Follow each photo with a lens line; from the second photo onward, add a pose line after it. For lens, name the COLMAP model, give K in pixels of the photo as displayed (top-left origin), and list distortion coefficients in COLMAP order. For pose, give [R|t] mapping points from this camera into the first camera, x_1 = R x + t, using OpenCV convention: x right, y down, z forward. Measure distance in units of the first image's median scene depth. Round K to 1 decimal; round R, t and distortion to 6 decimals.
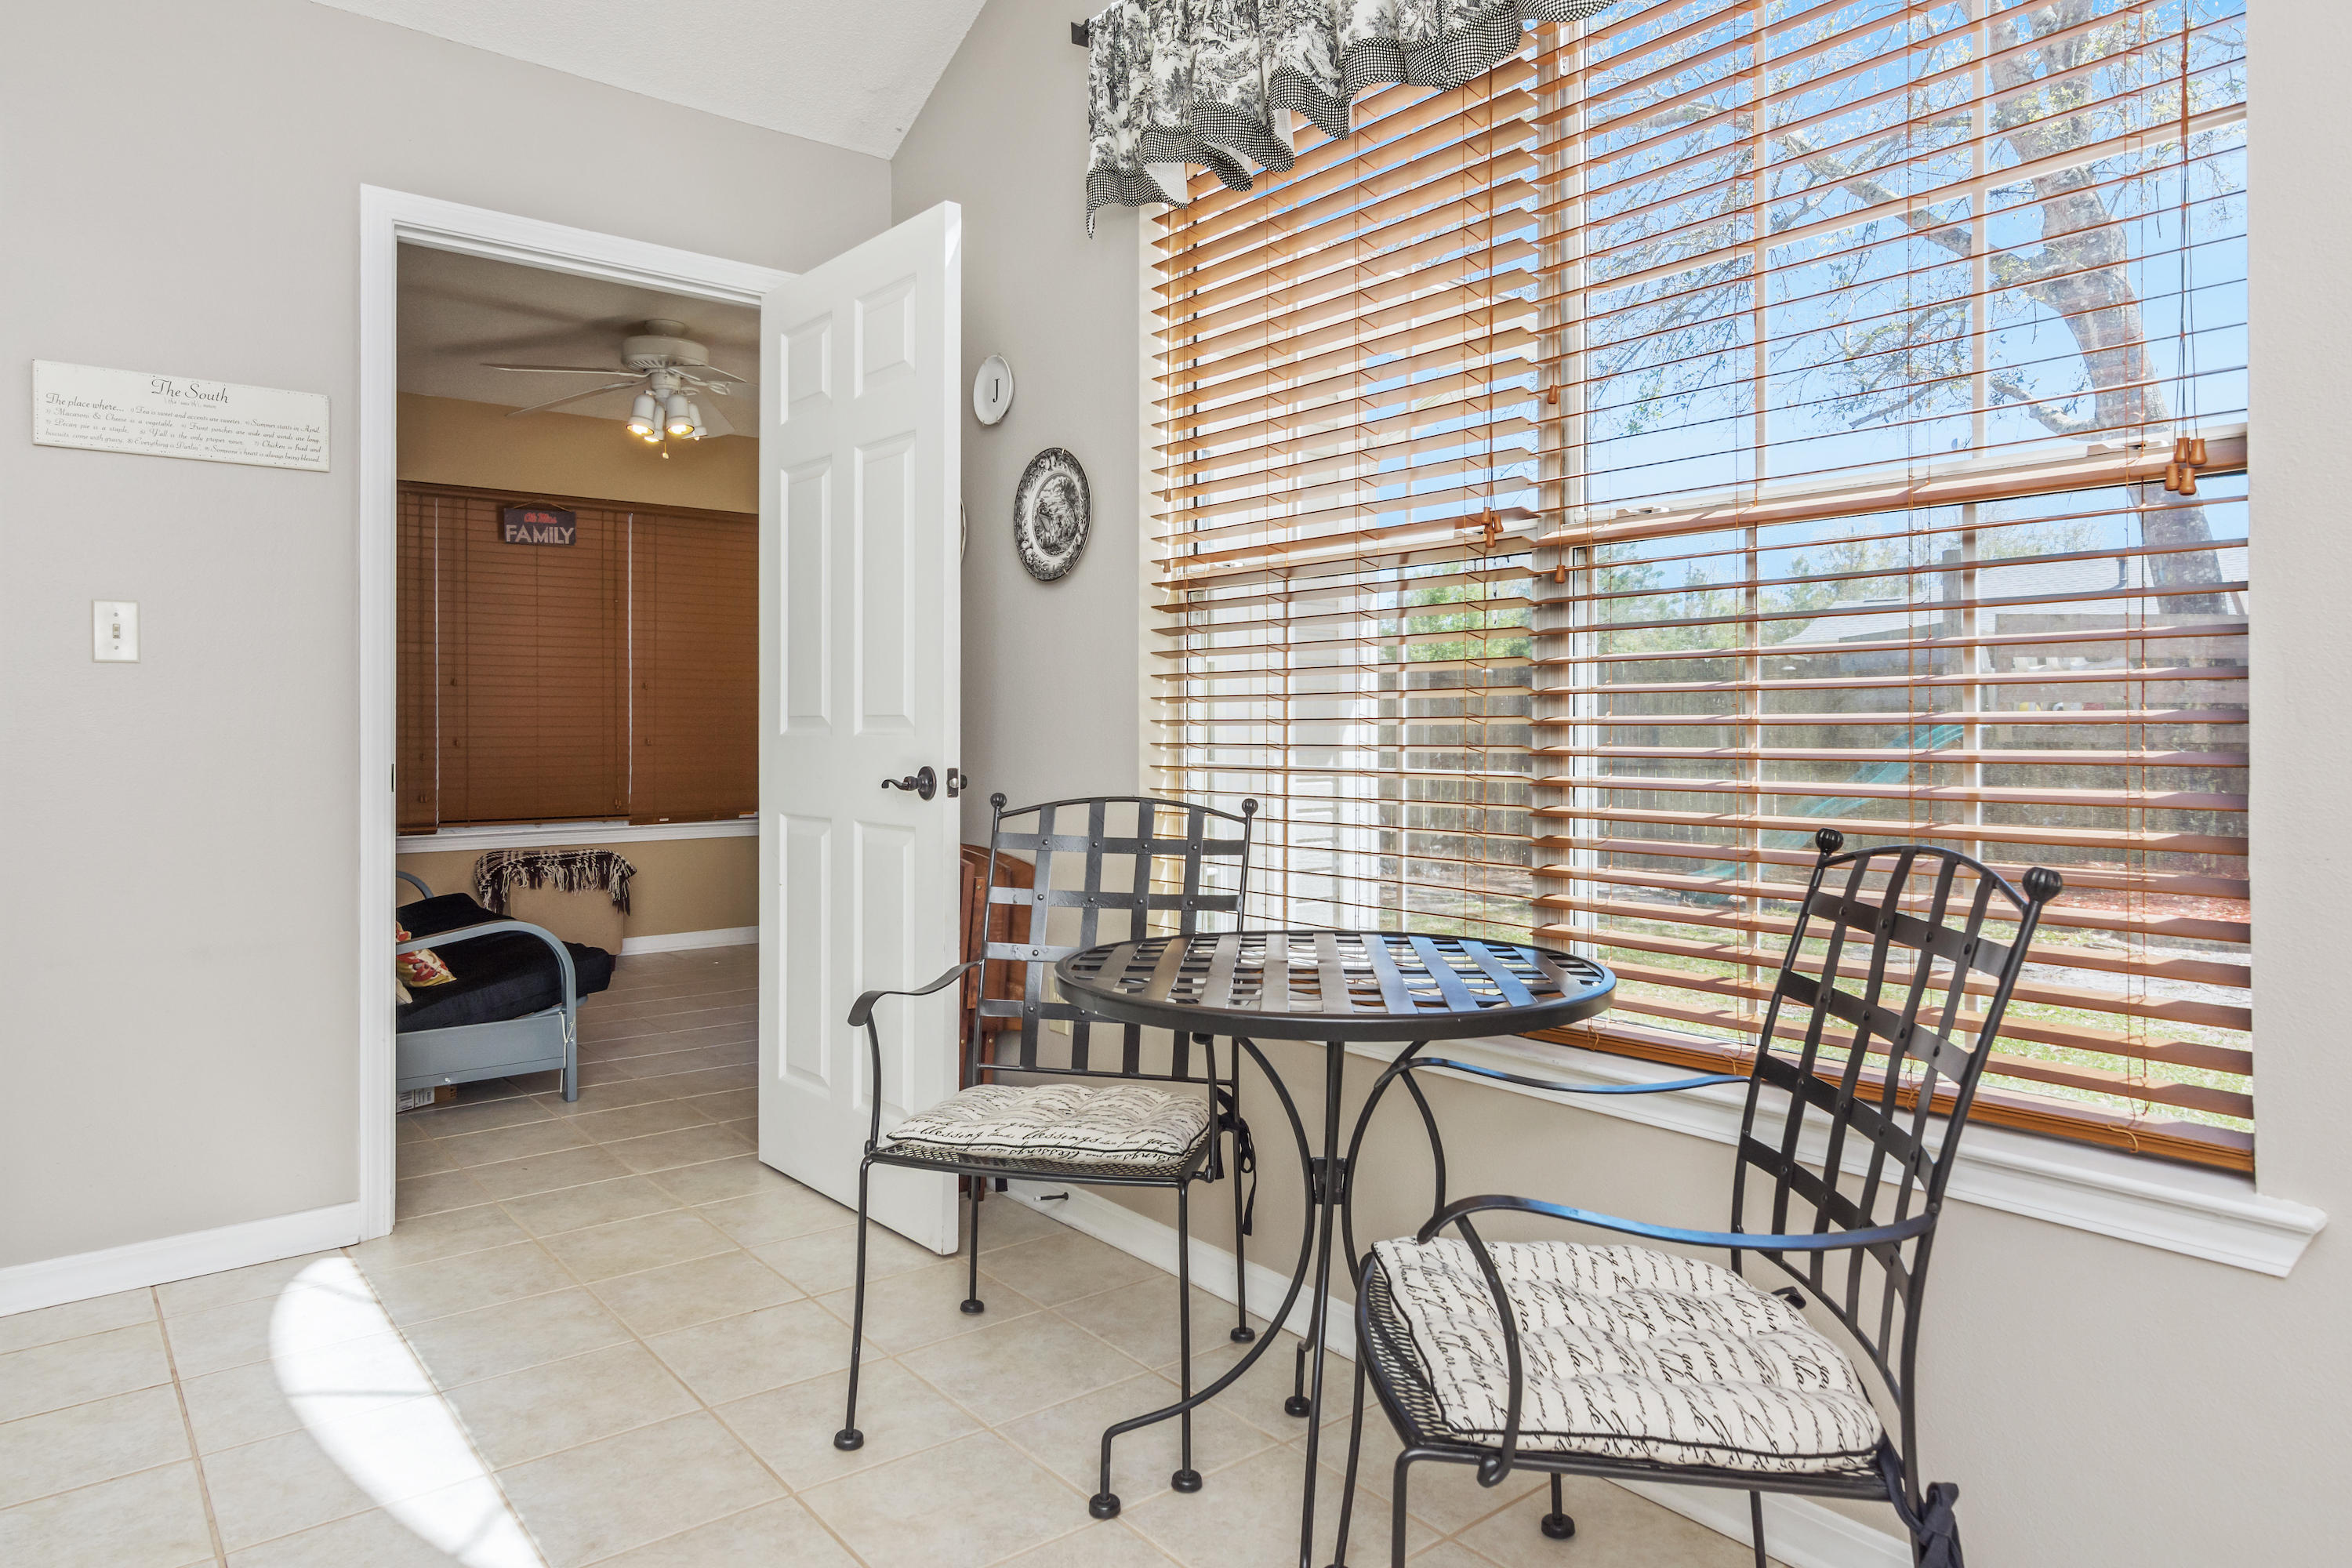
lens RADIAL K [[1378.4, 0, 1237.0], [0, 1378.4, 737.8], [0, 0, 1]] dist [-0.002004, -0.000072]
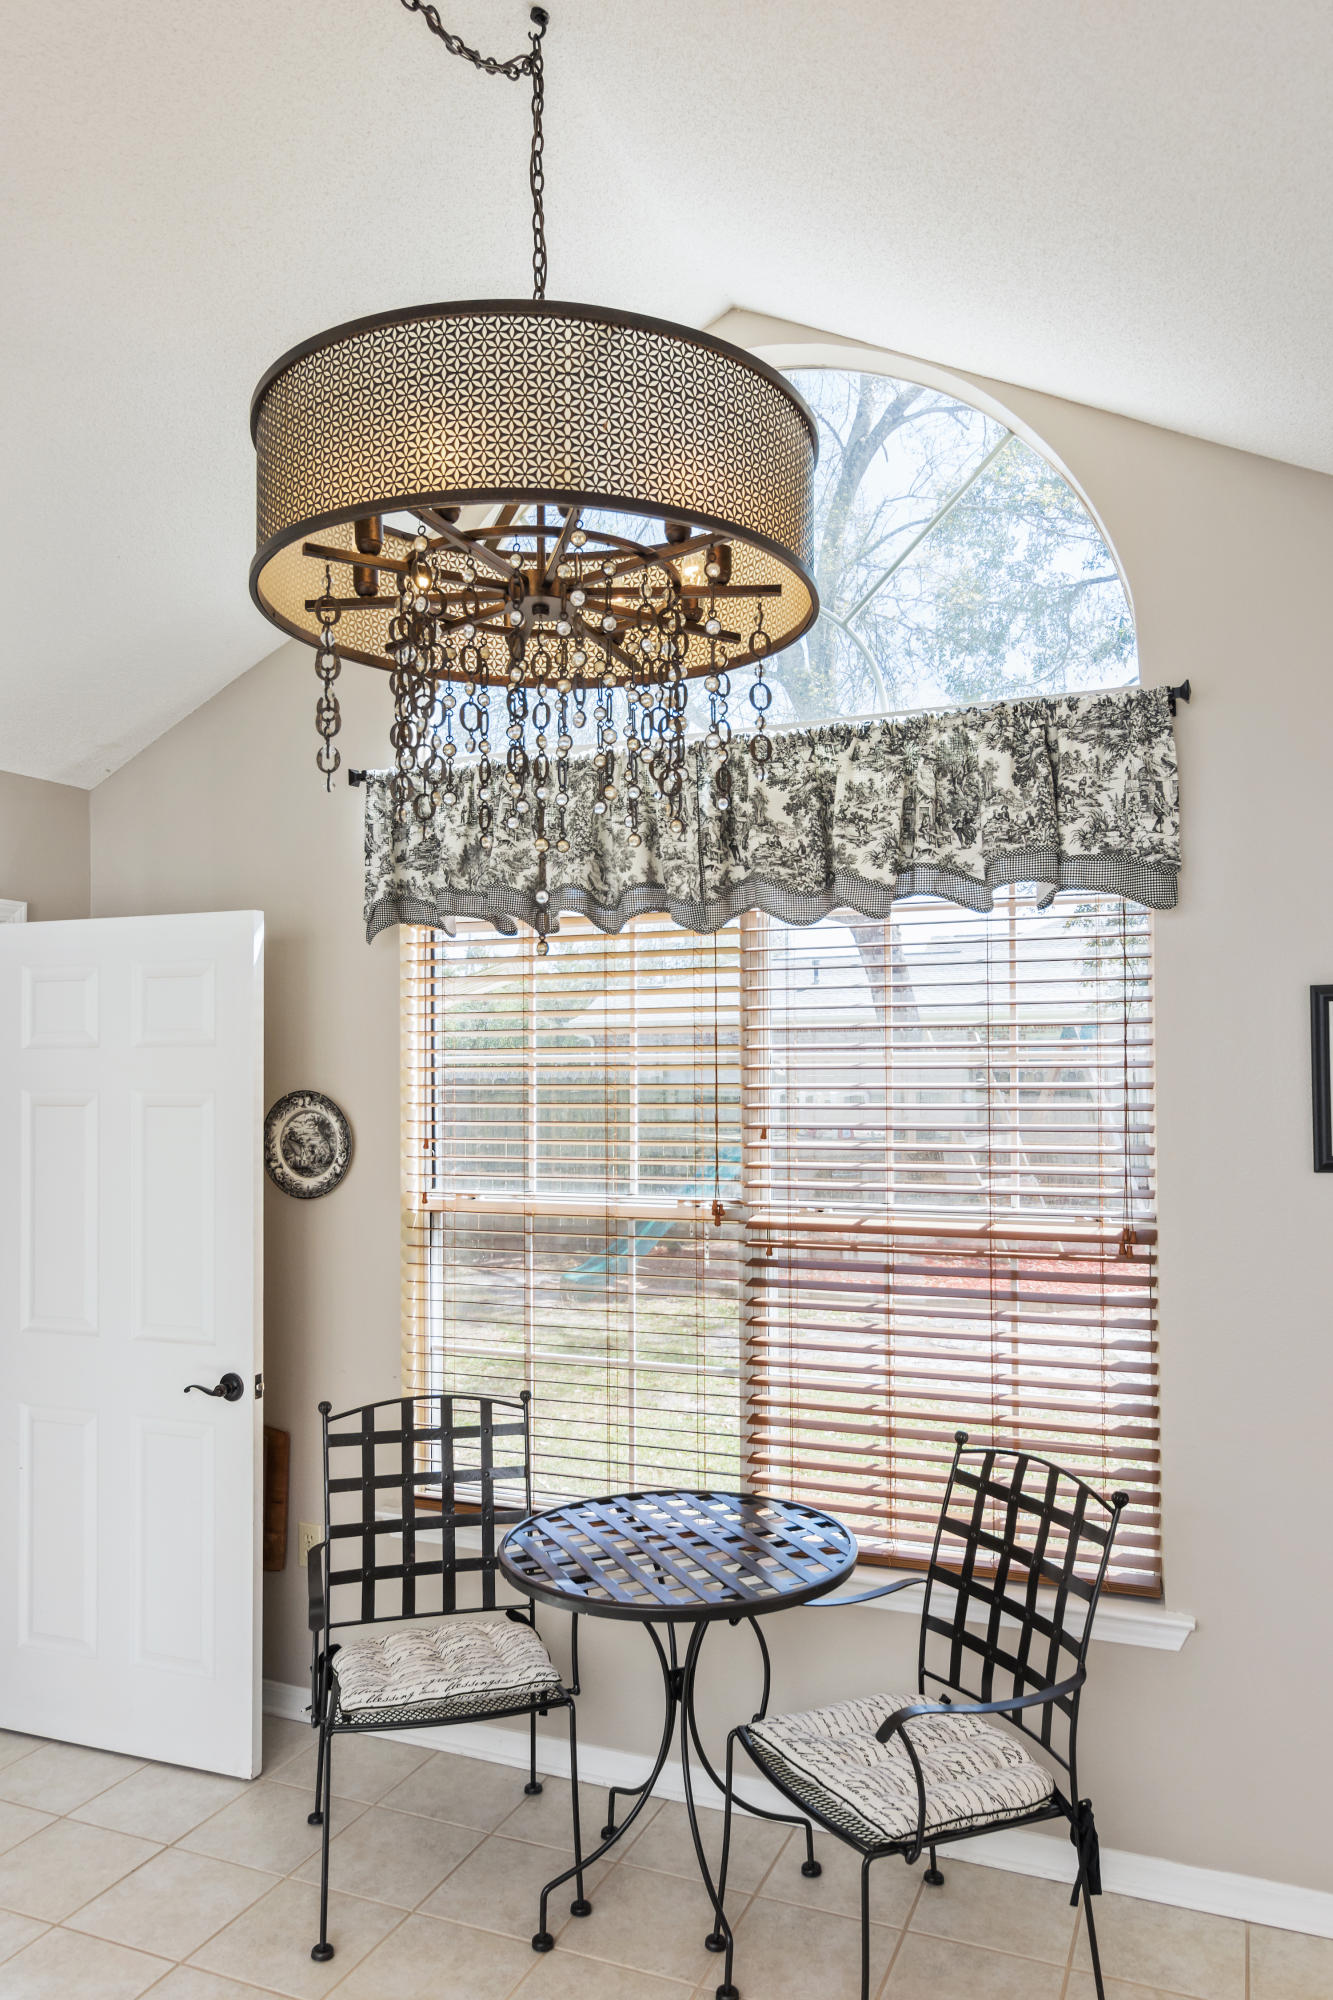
lens RADIAL K [[1340.3, 0, 667.4], [0, 1340.3, 1050.1], [0, 0, 1]] dist [0.006531, 0.001380]
pose [[0.887120, 0.003649, 0.461525, -0.533850], [0.004111, 0.999867, -0.015807, -0.300949], [-0.461521, 0.015920, 0.886986, -0.276756]]
